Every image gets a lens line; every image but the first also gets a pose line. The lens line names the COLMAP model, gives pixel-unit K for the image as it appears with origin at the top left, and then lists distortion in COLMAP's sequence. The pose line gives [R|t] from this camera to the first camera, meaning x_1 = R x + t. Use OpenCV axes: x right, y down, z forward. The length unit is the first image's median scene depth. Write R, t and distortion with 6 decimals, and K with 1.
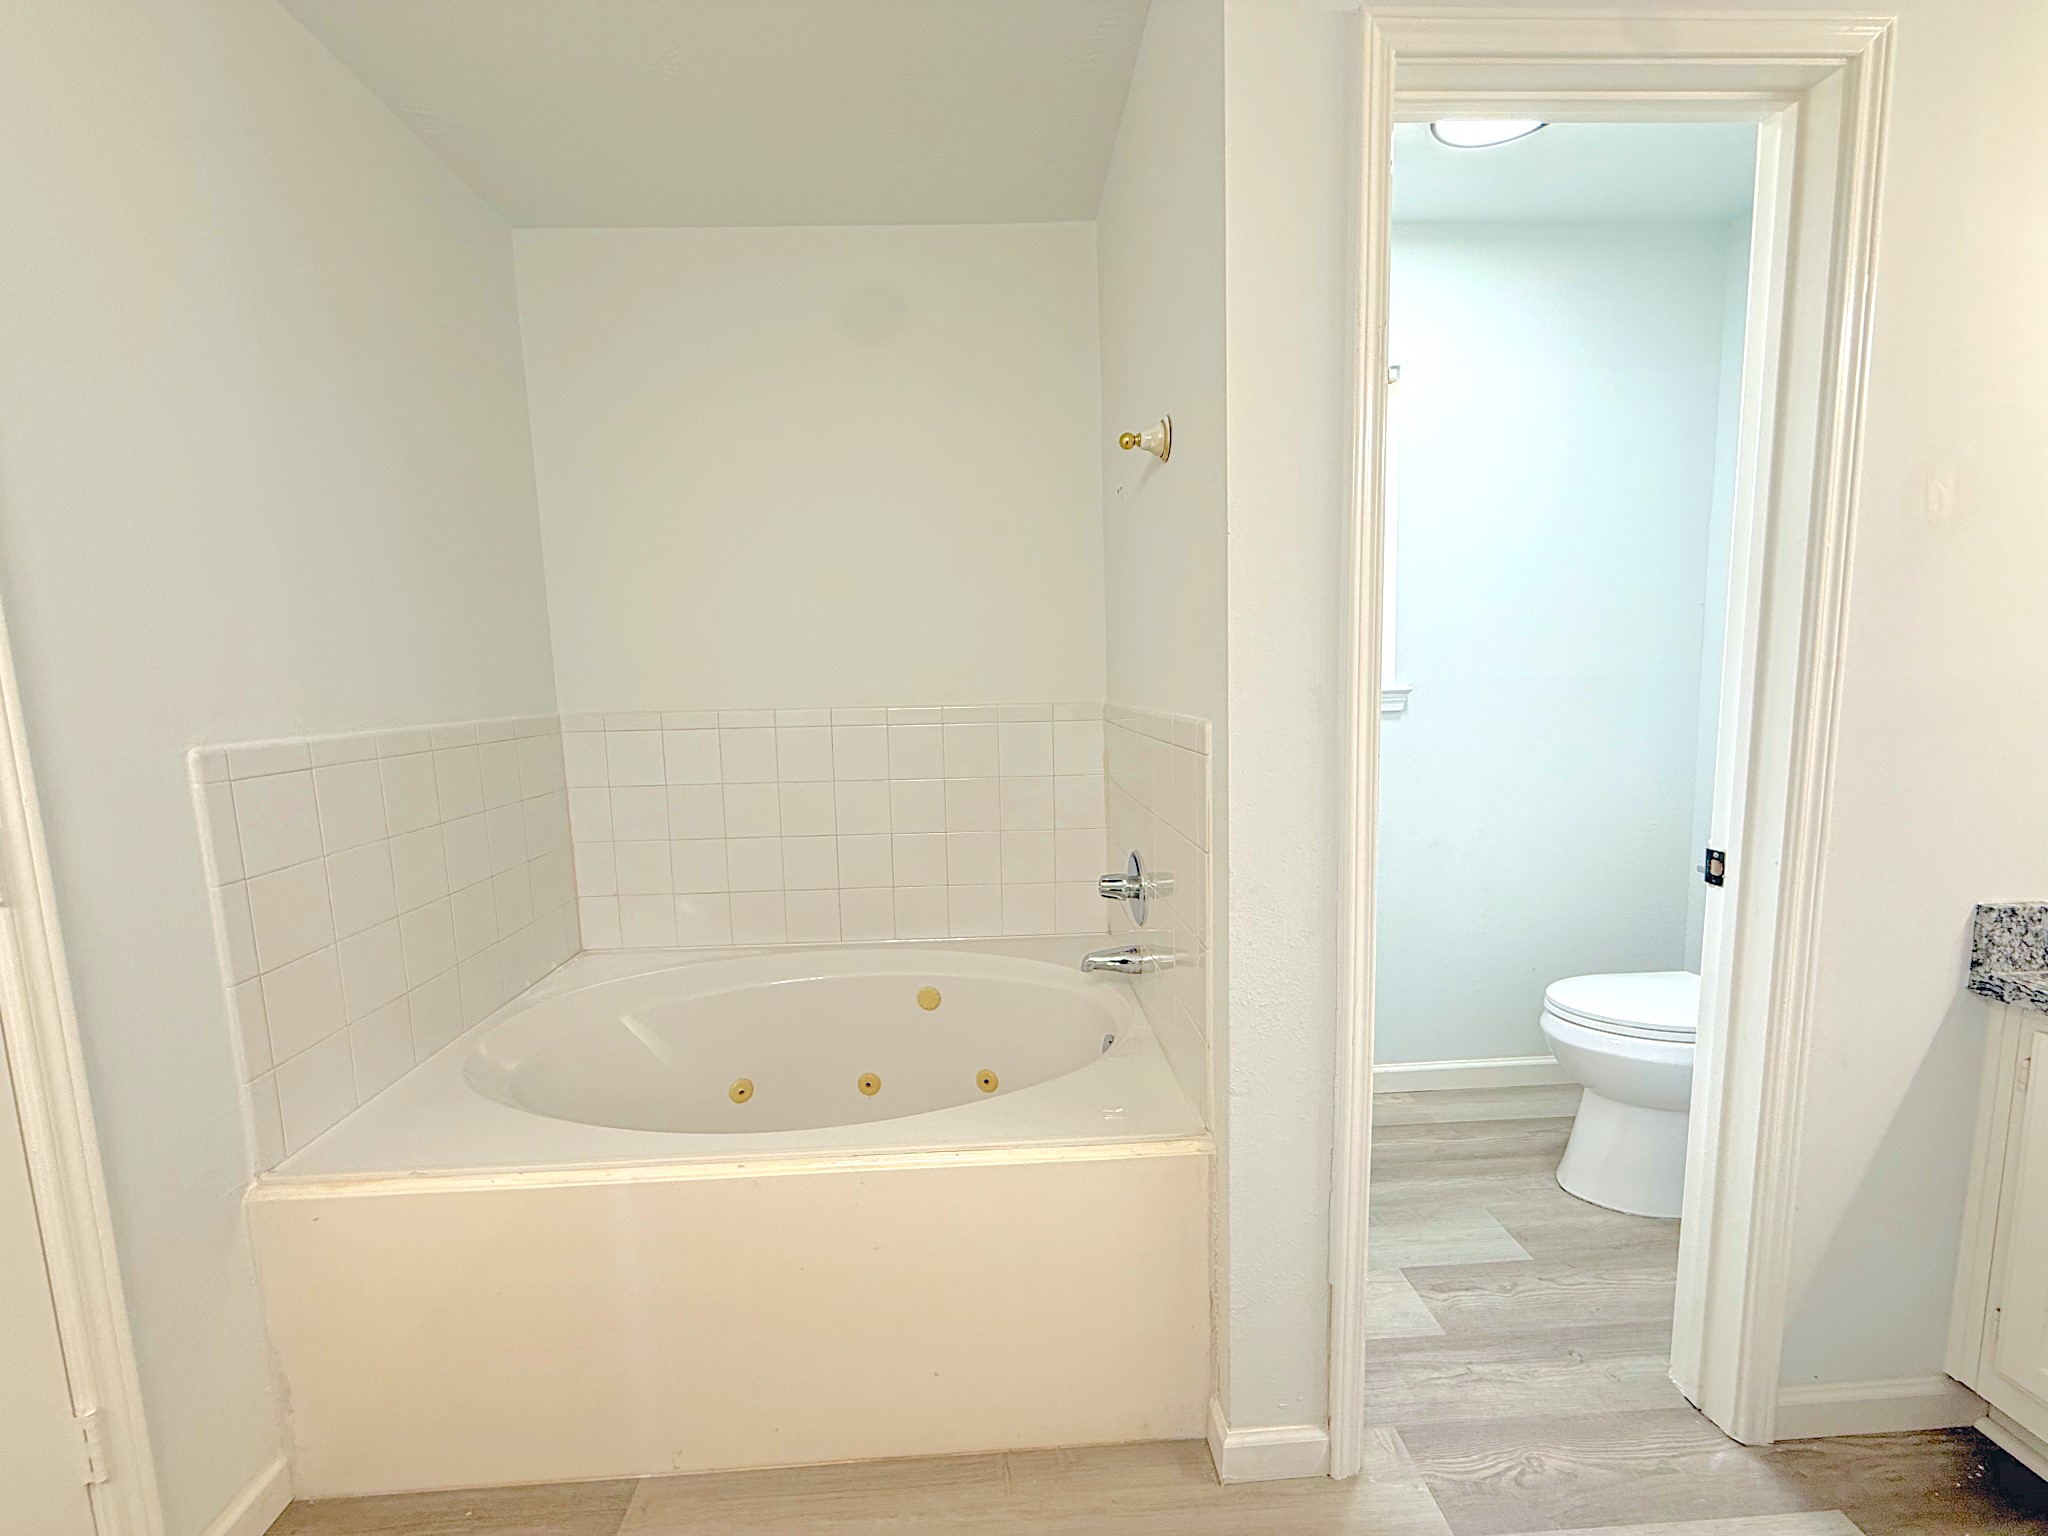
lens RADIAL K [[813.3, 0, 1018.8], [0, 813.3, 767.3], [0, 0, 1]] dist [-0.001665, 0.000664]
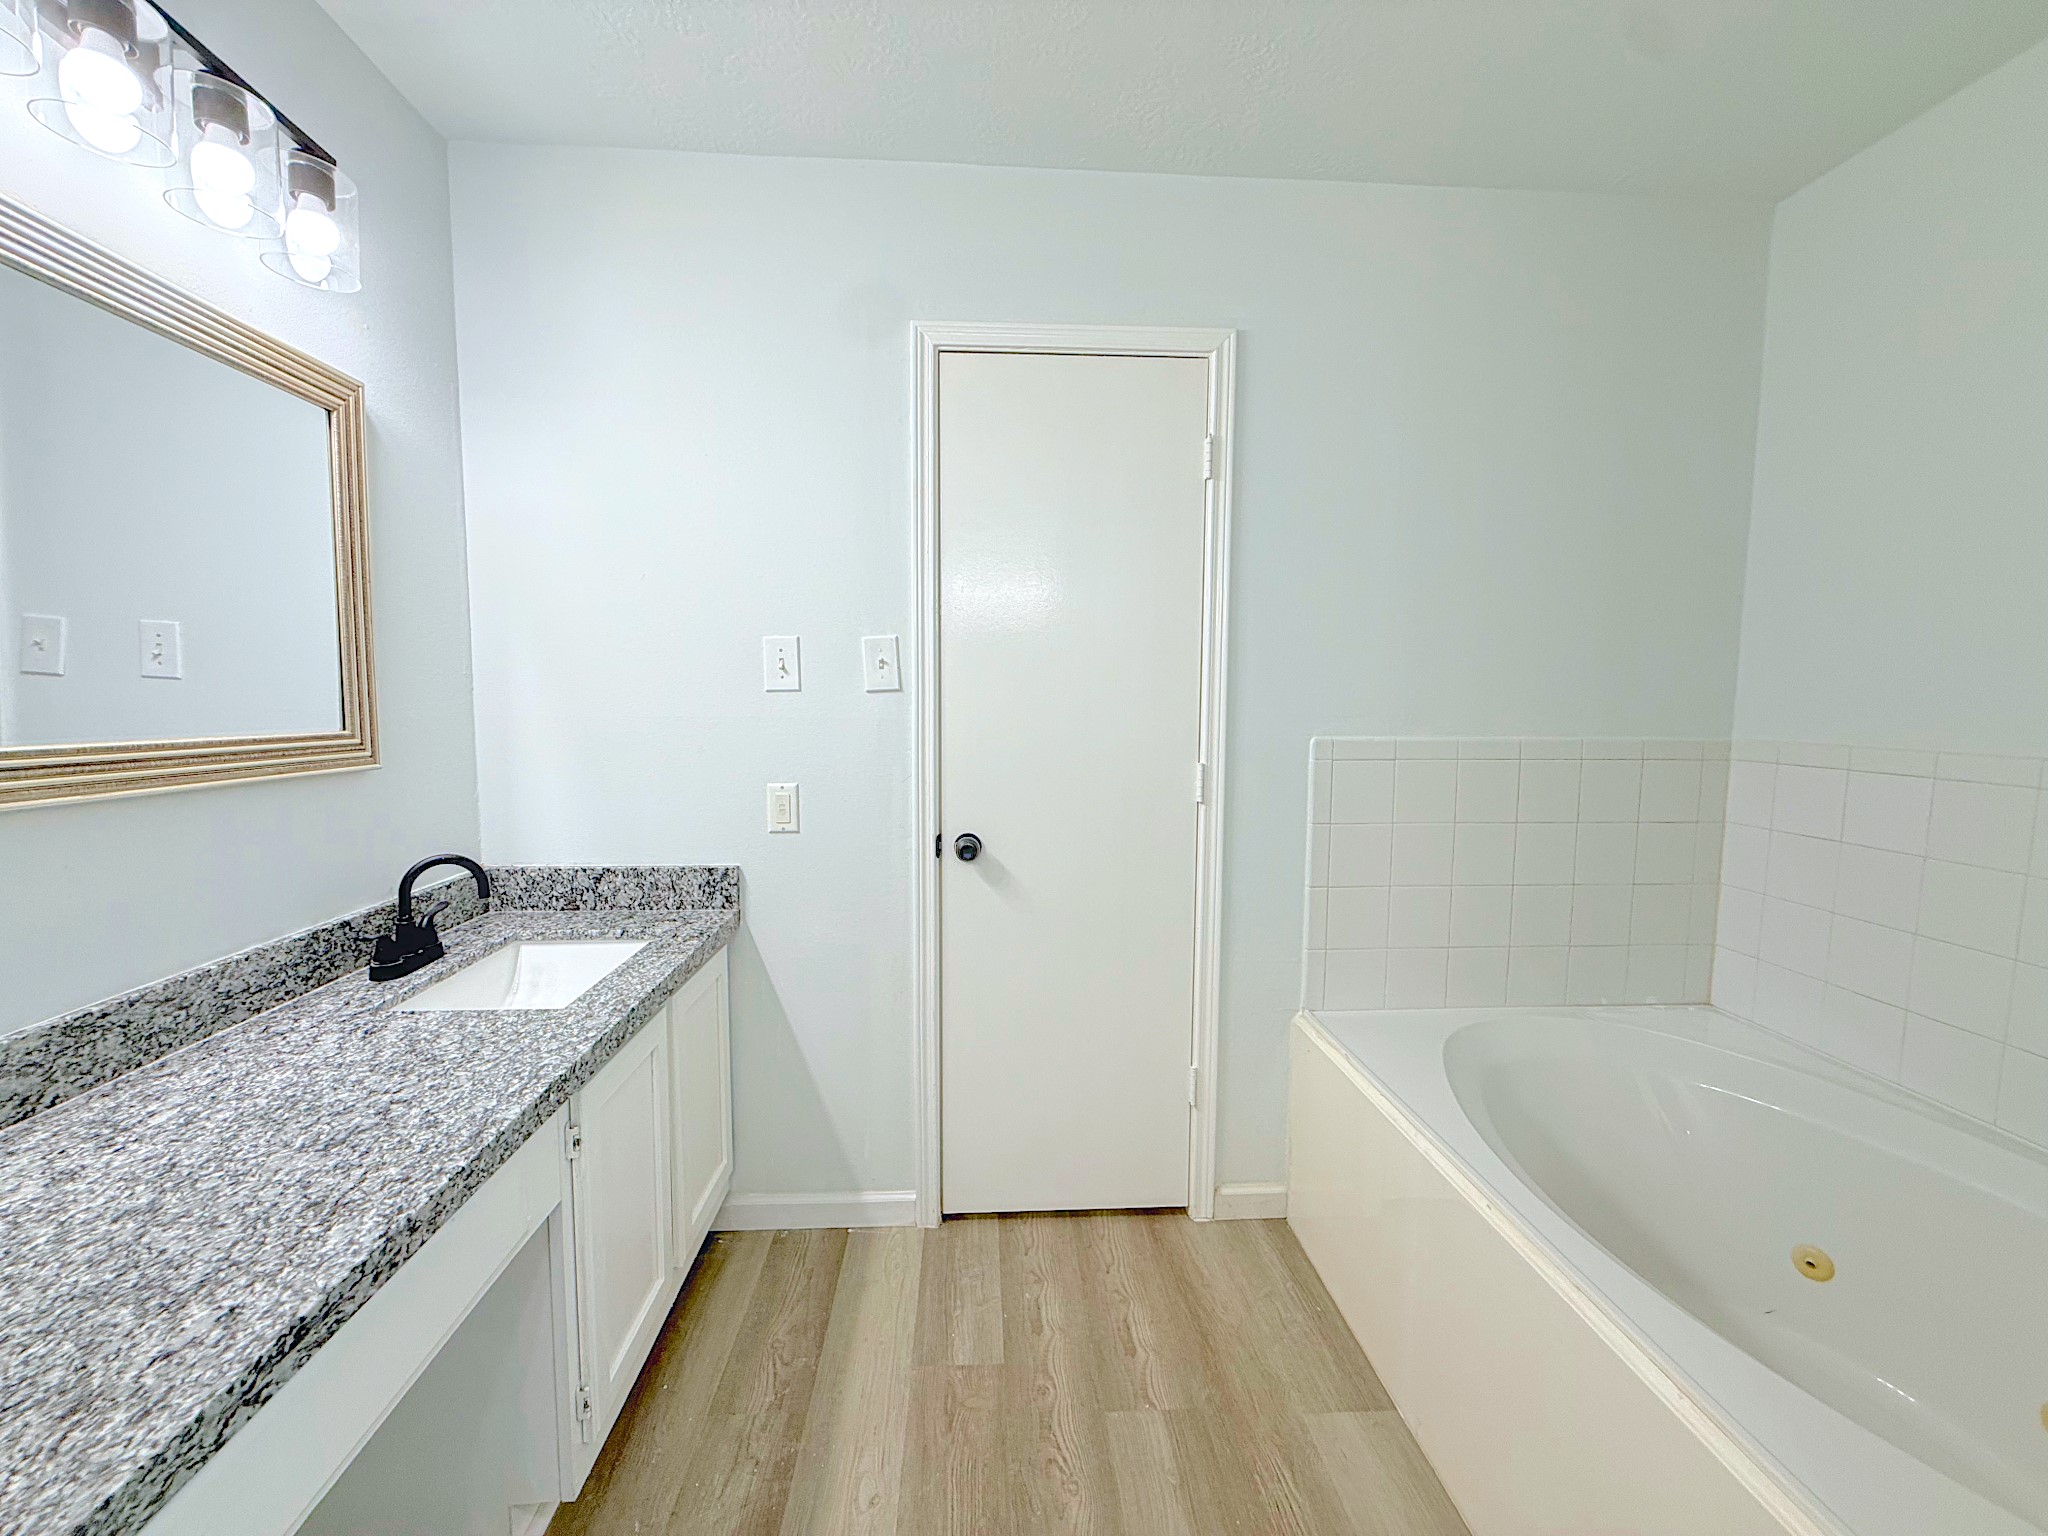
lens RADIAL K [[813.3, 0, 1018.8], [0, 813.3, 767.3], [0, 0, 1]] dist [-0.001665, 0.000664]
pose [[0.009268, 0.115861, -0.993222, 0.458738], [-0.121995, 0.985976, 0.113878, -0.058594], [0.992487, 0.120113, 0.023272, 0.289630]]
